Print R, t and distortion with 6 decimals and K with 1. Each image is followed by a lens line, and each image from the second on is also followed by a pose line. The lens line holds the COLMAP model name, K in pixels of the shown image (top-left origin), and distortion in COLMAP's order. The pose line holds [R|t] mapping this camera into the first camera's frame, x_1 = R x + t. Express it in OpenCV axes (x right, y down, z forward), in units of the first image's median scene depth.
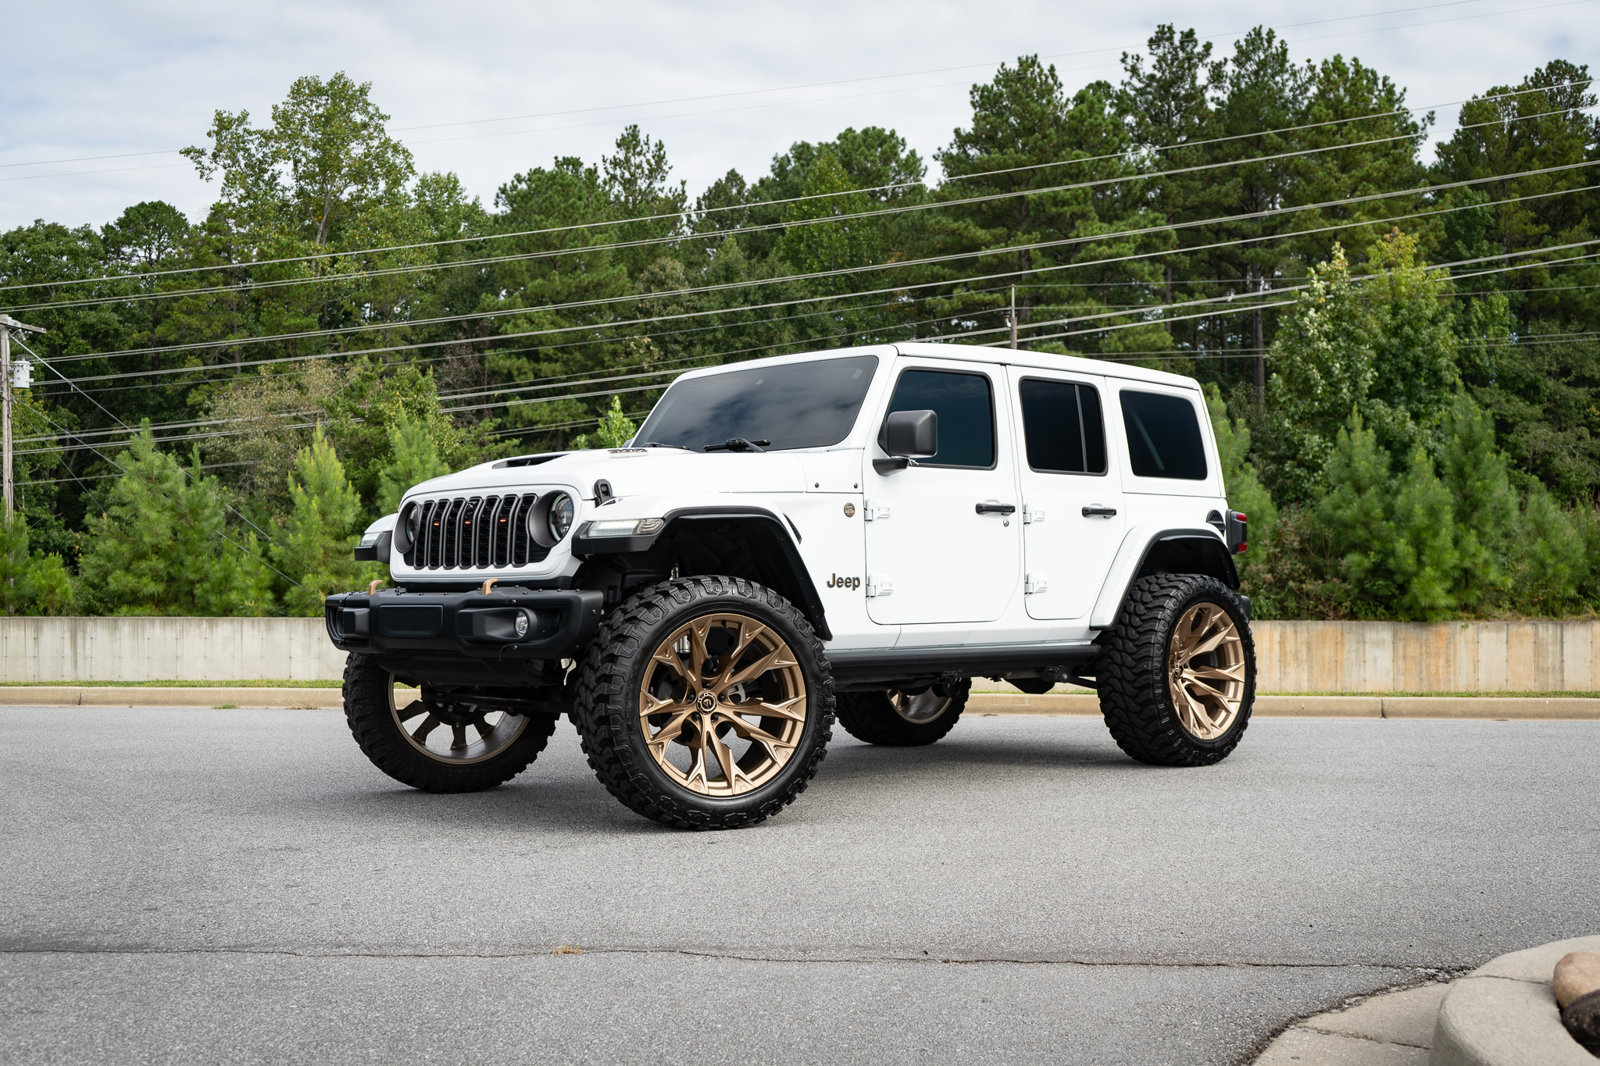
lens RADIAL K [[1875.4, 0, 802.7], [0, 1875.4, 533.1], [0, 0, 1]] dist [0.005639, 0.049378]
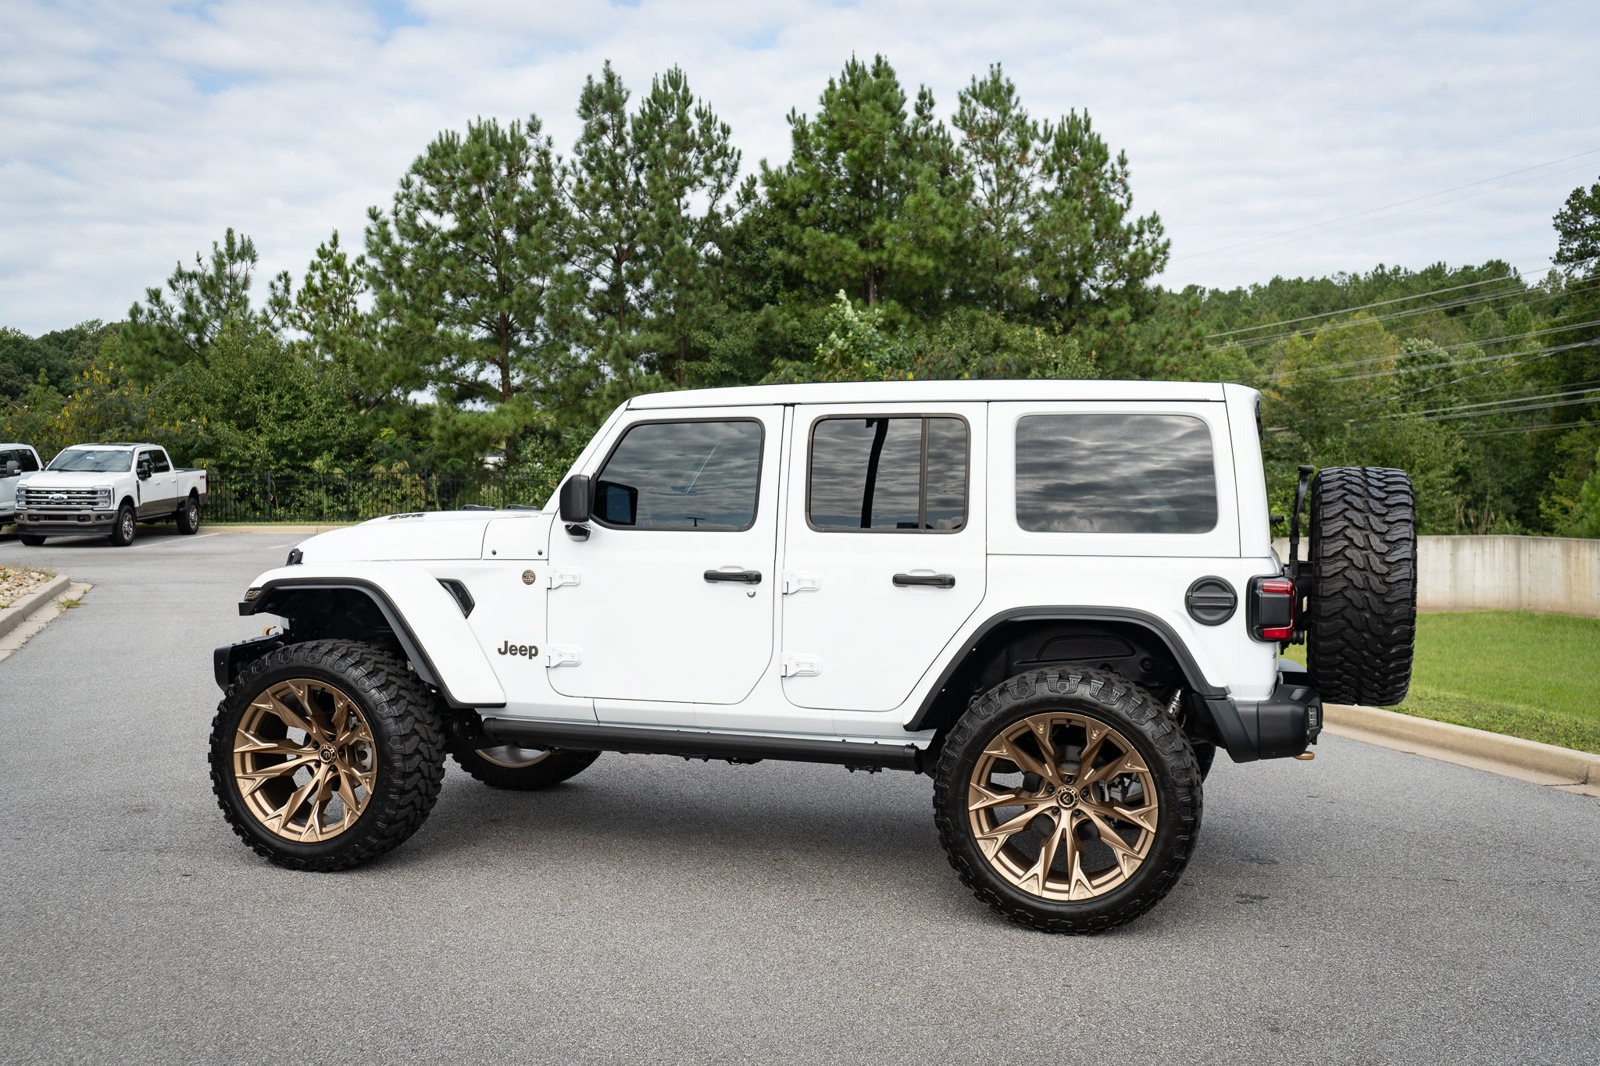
lens RADIAL K [[1606.4, 0, 792.9], [0, 1606.4, 511.7], [0, 0, 1]] dist [0.006114, 0.014503]
pose [[0.476113, 0.026452, -0.878986, 0.159052], [0.016647, 0.999097, 0.039084, -0.014884], [0.879226, -0.033240, 0.475243, 0.138054]]
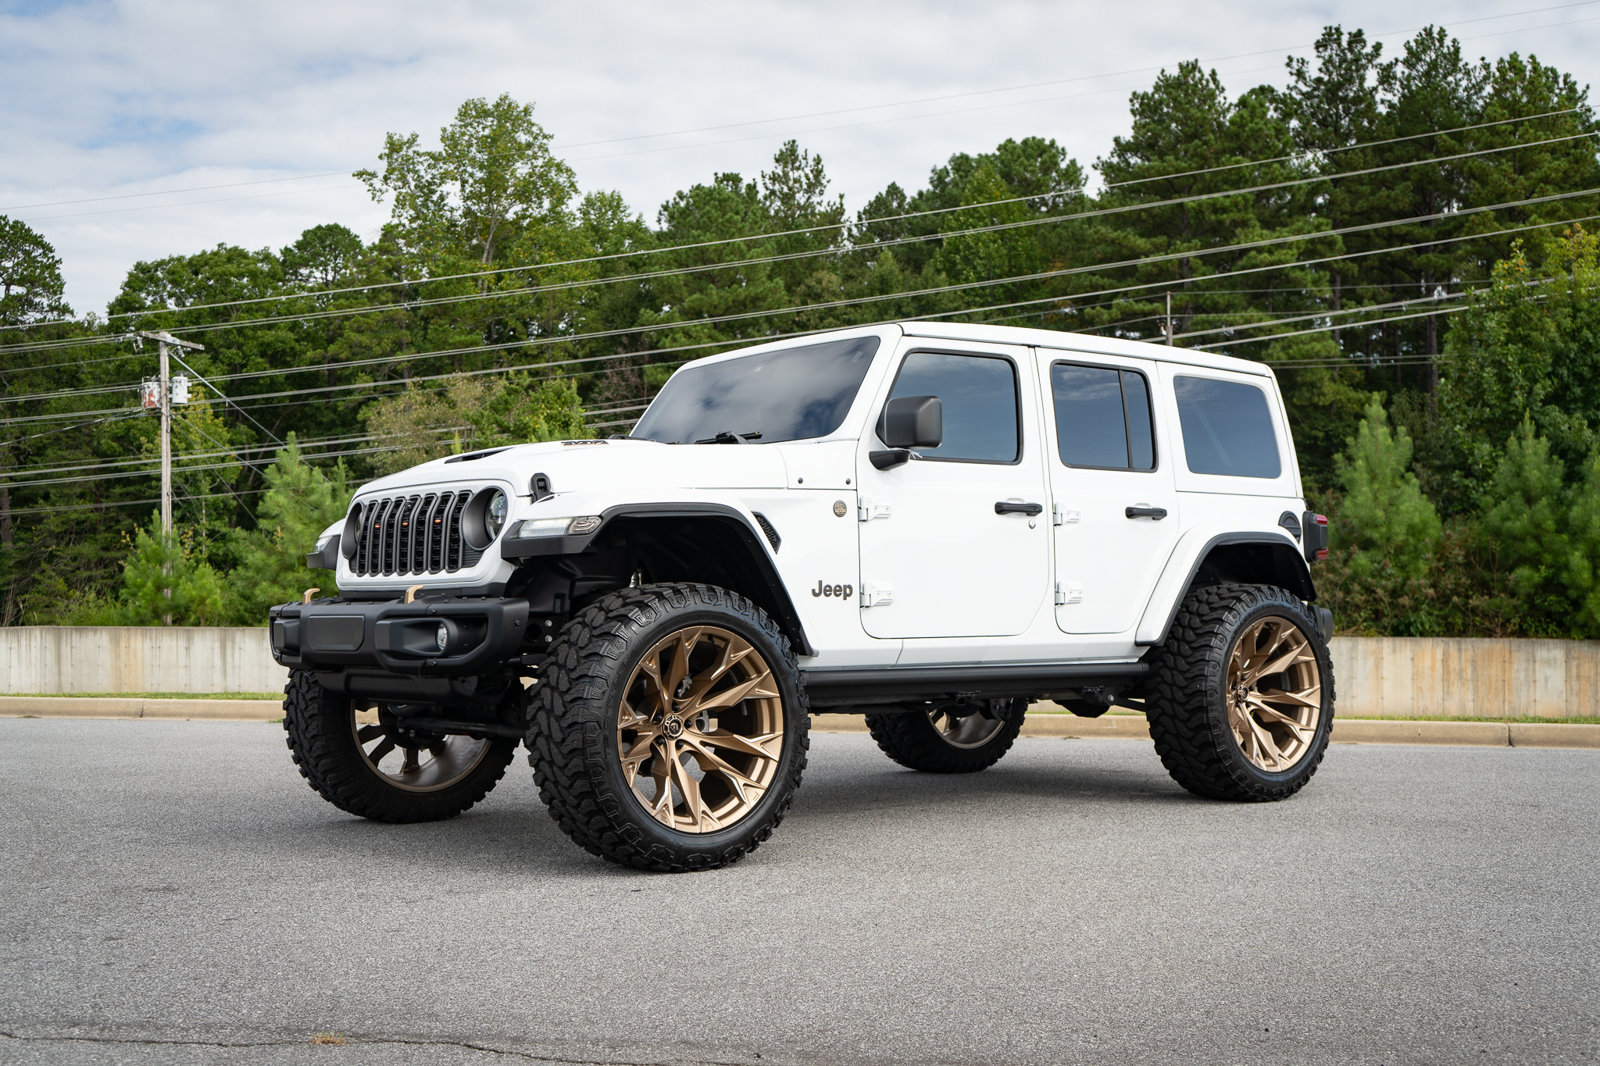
lens RADIAL K [[1861.0, 0, 798.8], [0, 1861.0, 529.1], [0, 0, 1]] dist [-0.000500, 0.064273]
pose [[0.995492, 0.000077, -0.094844, 0.016991], [-0.001002, 0.999952, -0.009697, 0.000984], [0.094839, 0.009748, 0.995445, 0.023720]]
